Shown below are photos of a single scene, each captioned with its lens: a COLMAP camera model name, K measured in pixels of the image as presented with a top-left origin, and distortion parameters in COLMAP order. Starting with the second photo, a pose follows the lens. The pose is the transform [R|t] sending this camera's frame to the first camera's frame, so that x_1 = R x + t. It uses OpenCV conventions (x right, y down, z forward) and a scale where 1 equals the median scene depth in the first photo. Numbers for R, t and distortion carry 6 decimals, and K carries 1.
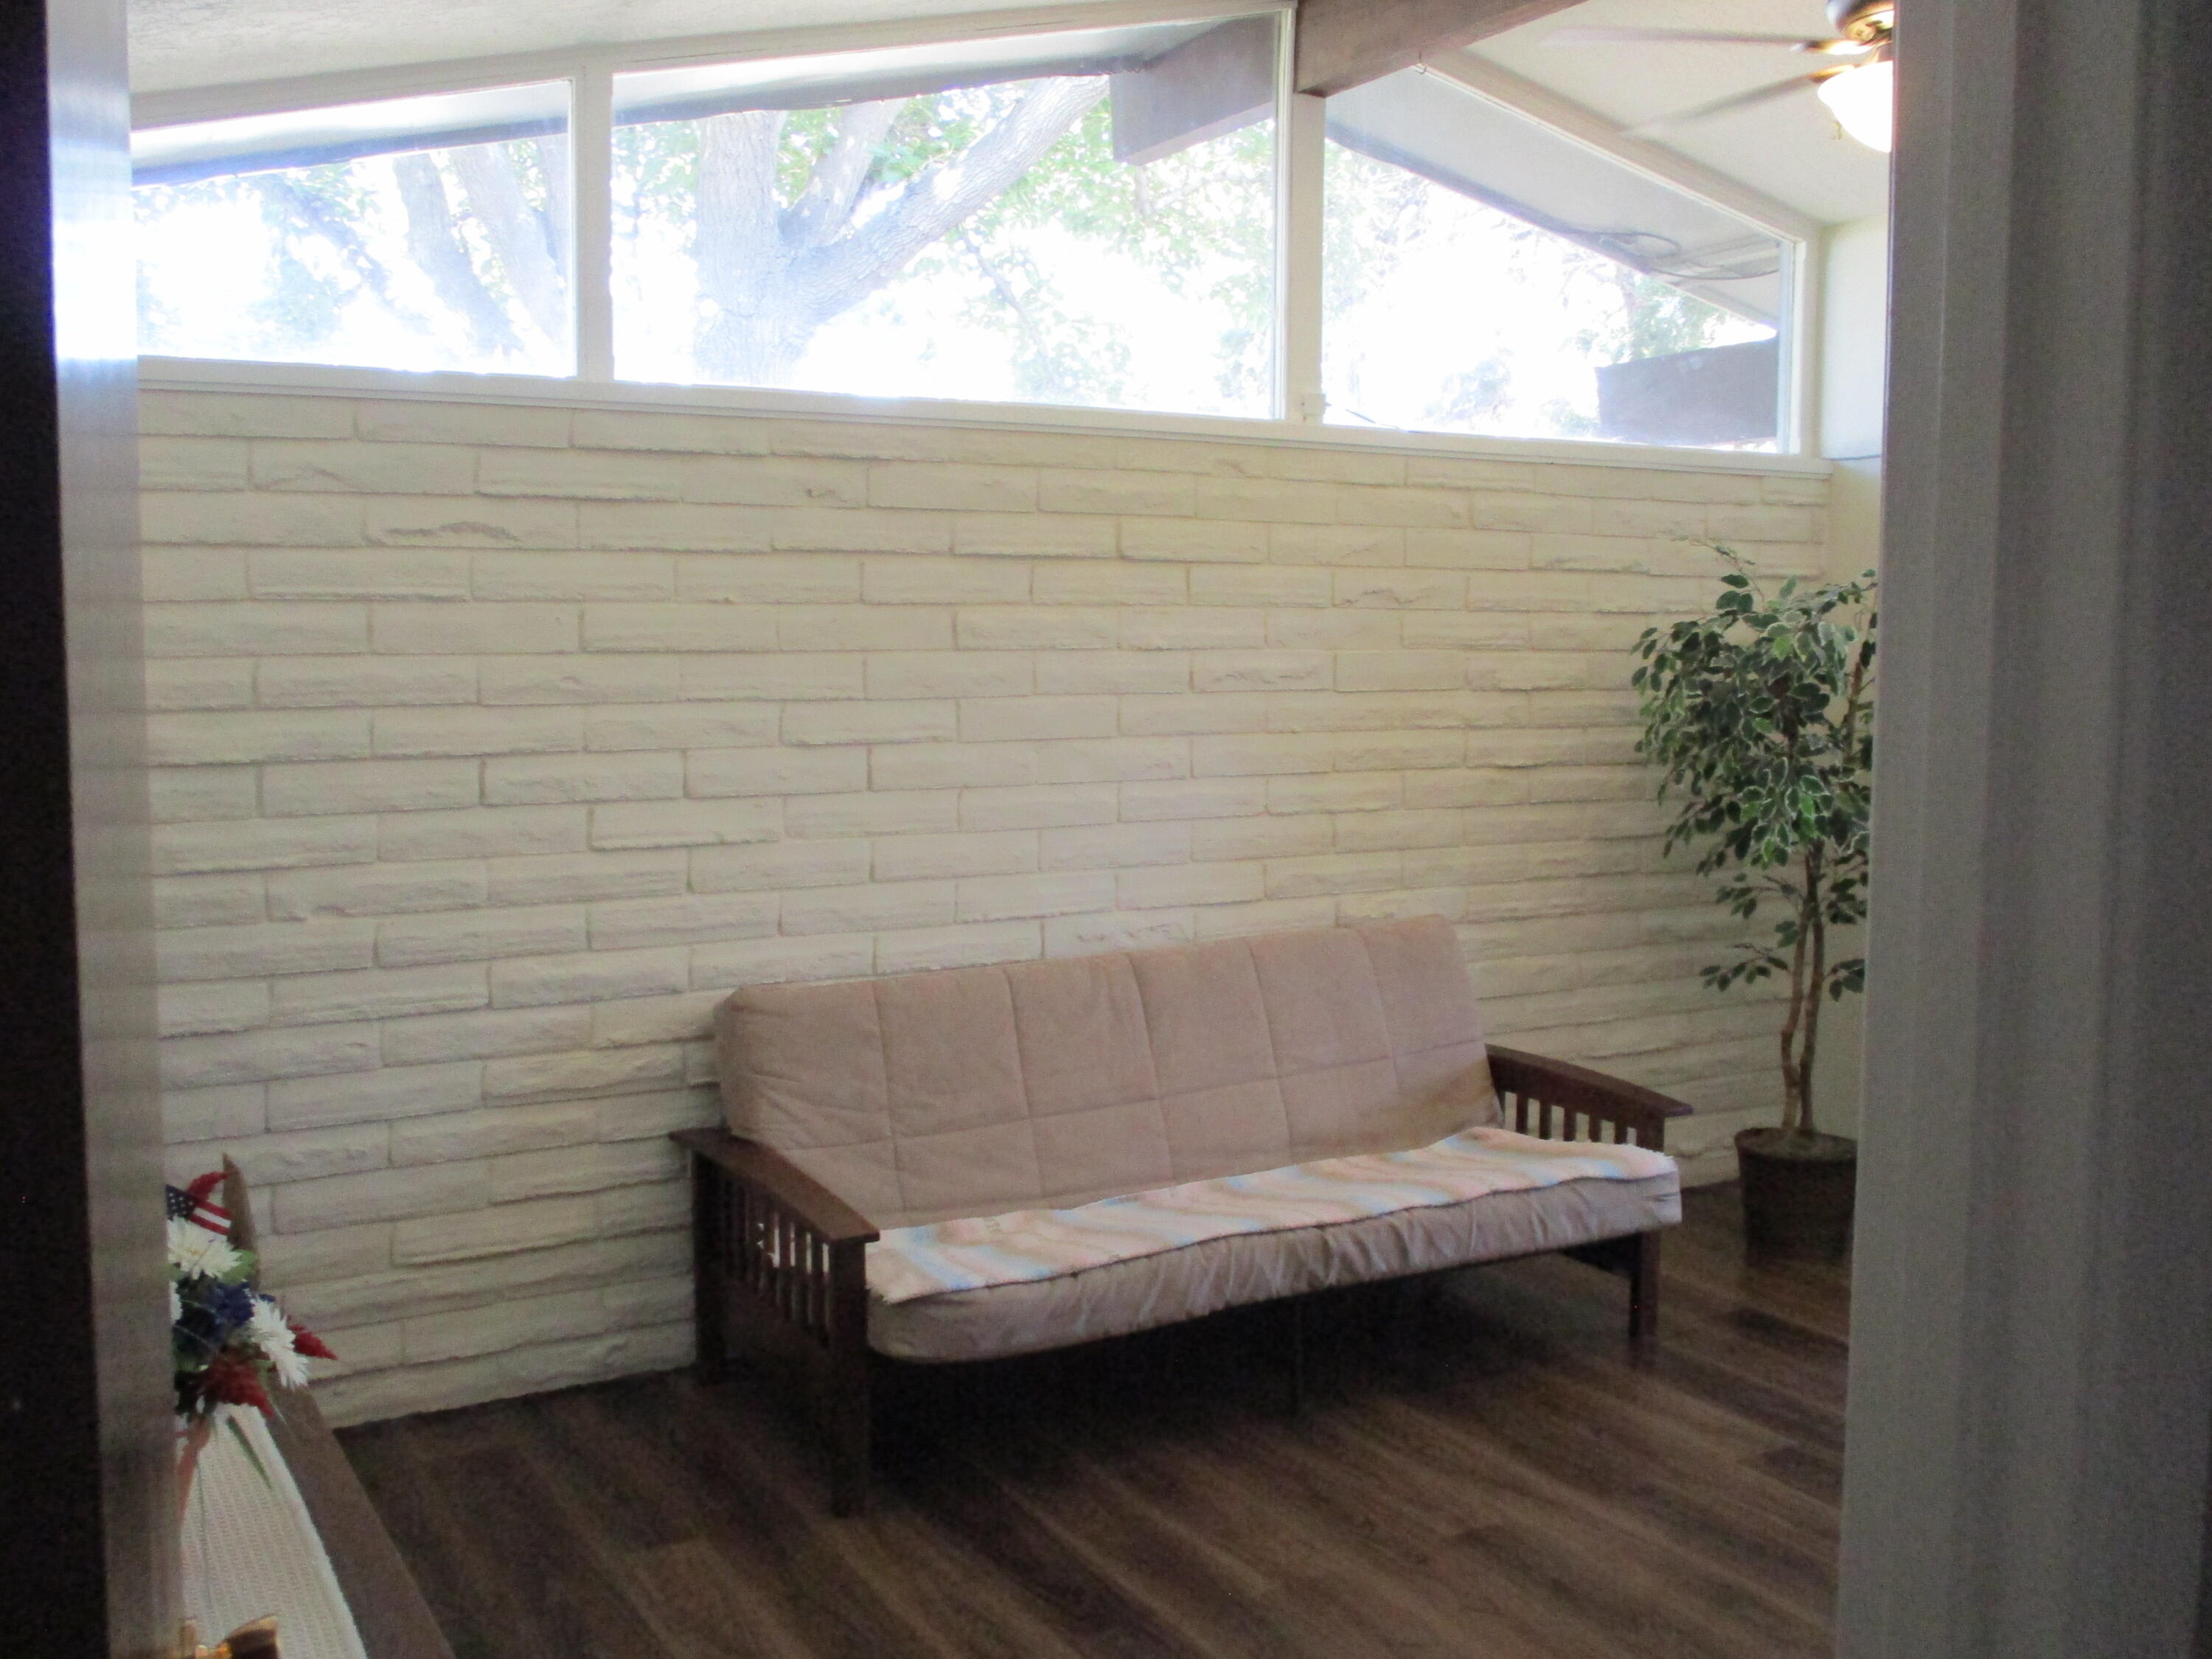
lens RADIAL K [[2135.2, 0, 1106.0], [0, 2135.2, 829.5], [0, 0, 1]] dist [0.004136, 0.000587]
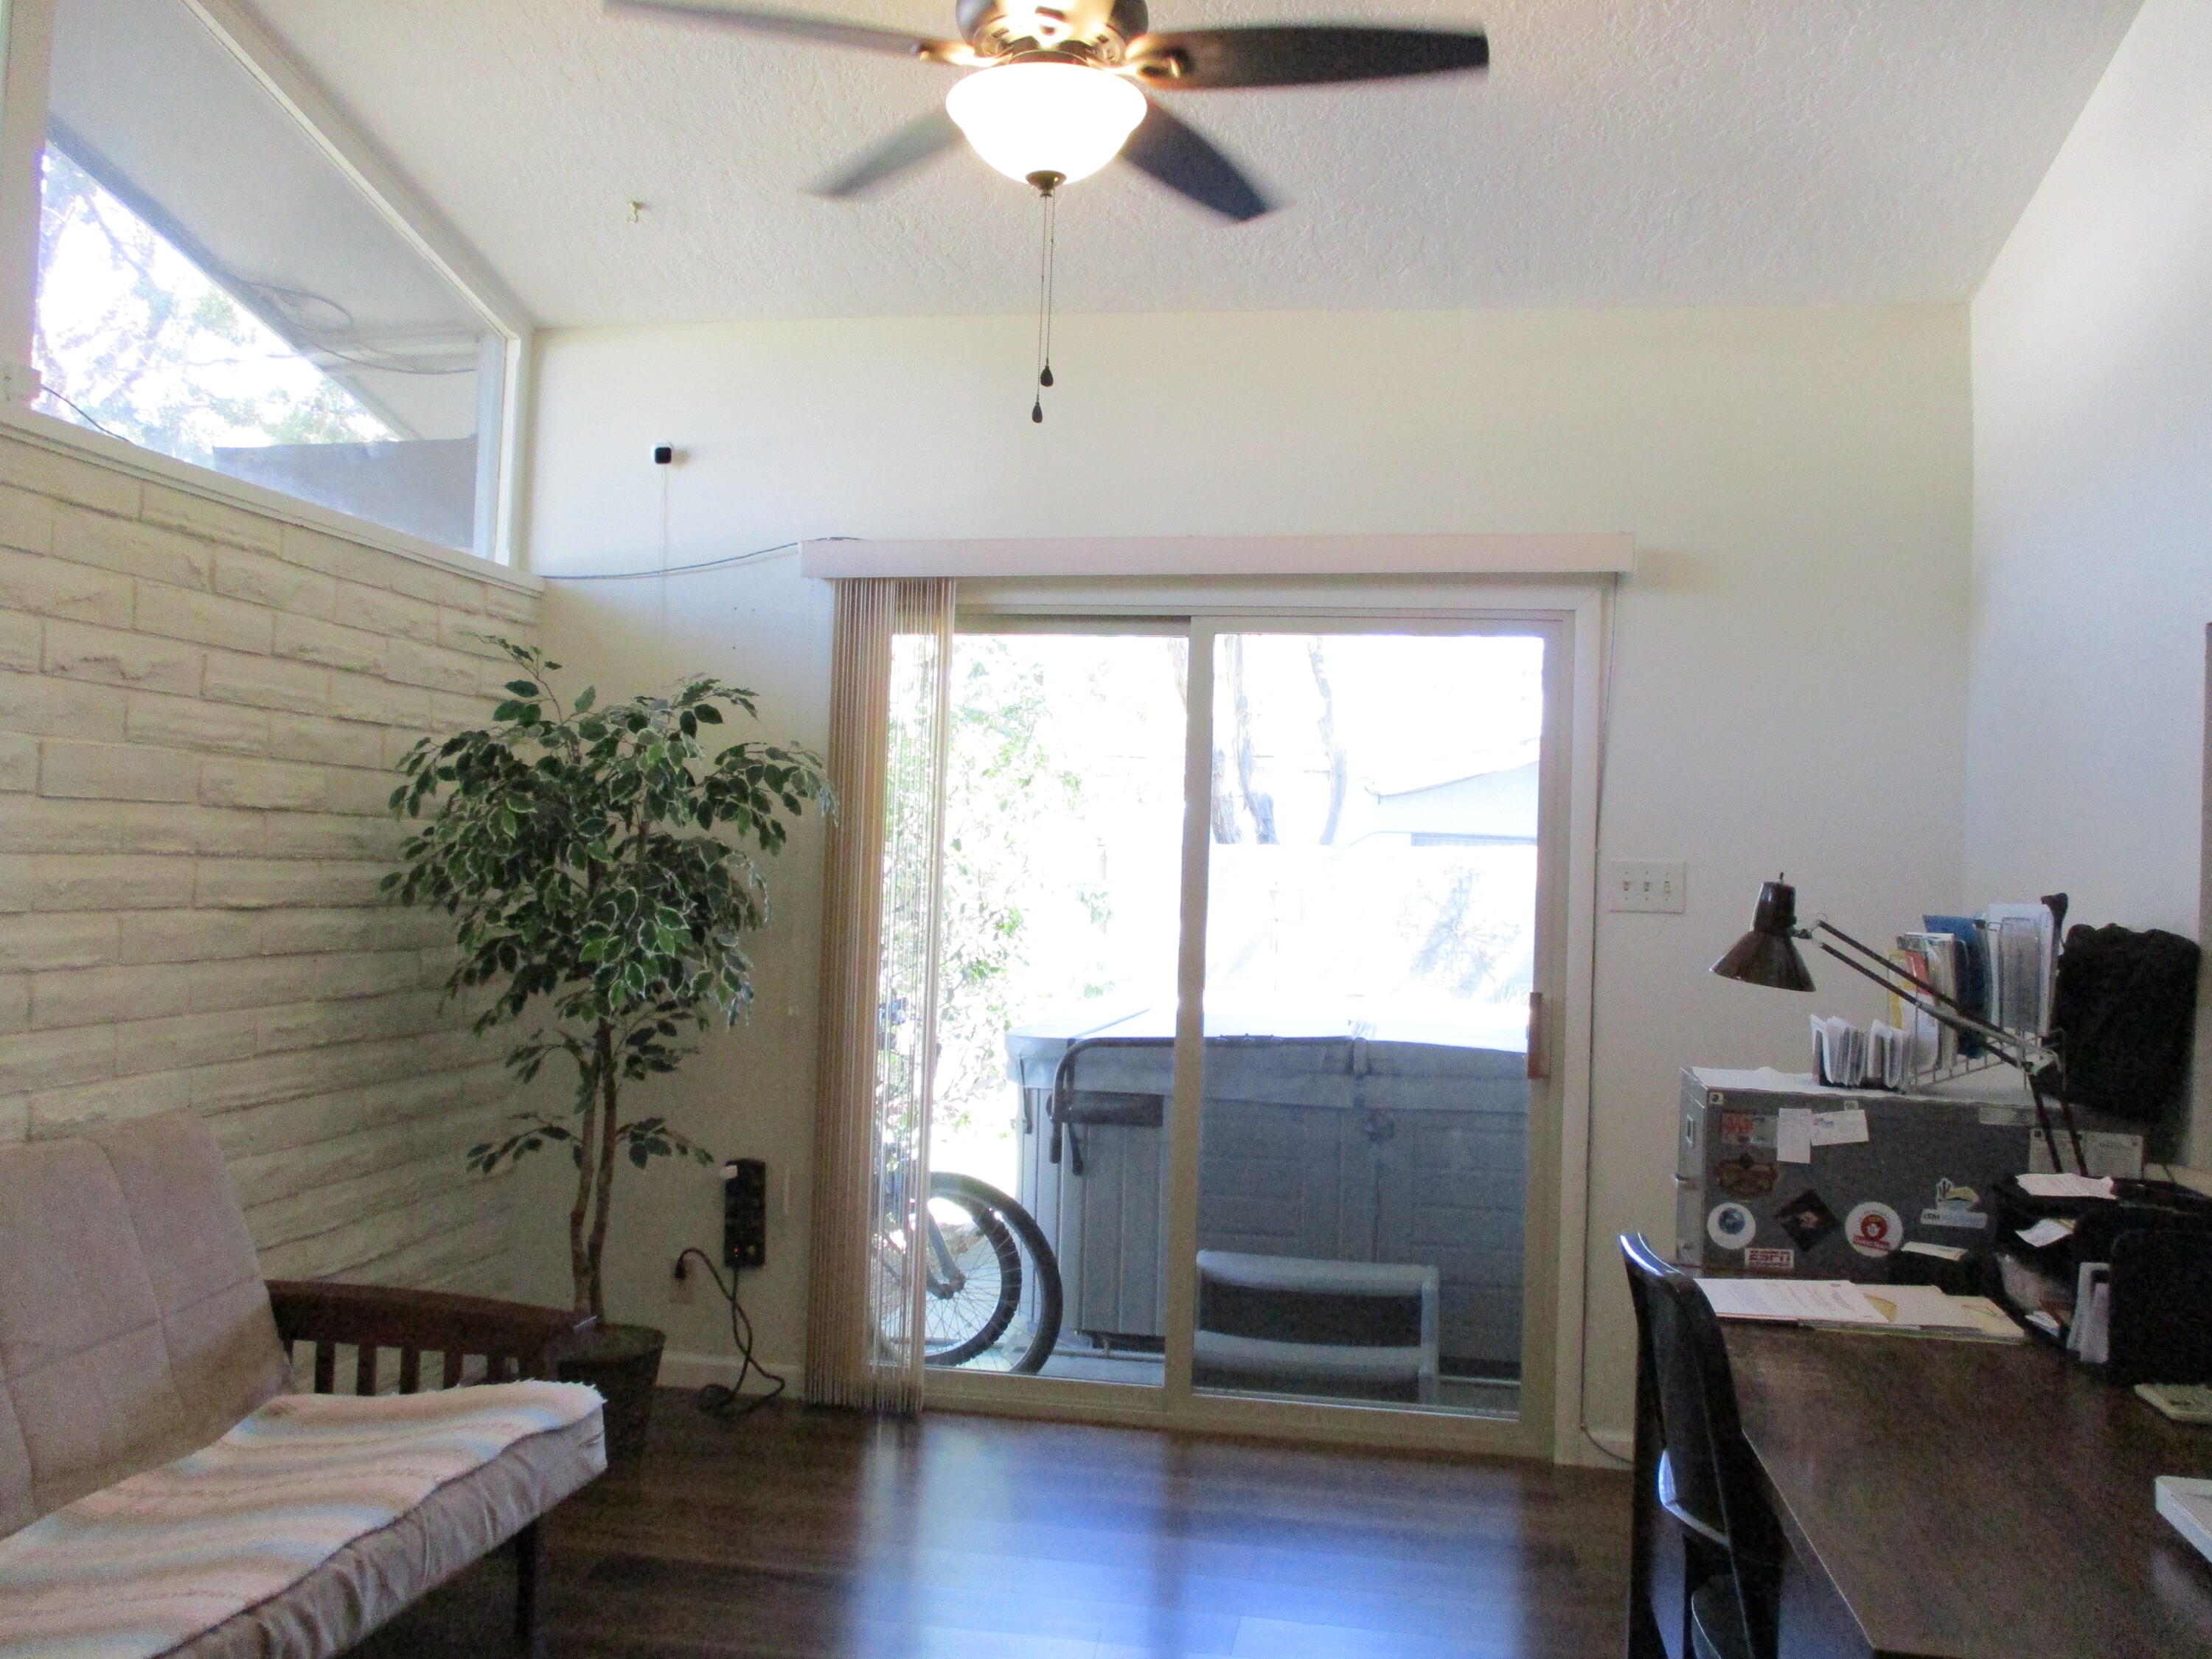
lens RADIAL K [[1882.1, 0, 1105.1], [0, 1882.1, 804.4], [0, 0, 1]] dist [-0.007804, 0.006755]
pose [[0.645012, 0.035968, 0.763326, -0.130941], [0.049691, 0.994804, -0.088863, 0.009202], [-0.762556, 0.095248, 0.639873, 0.337732]]
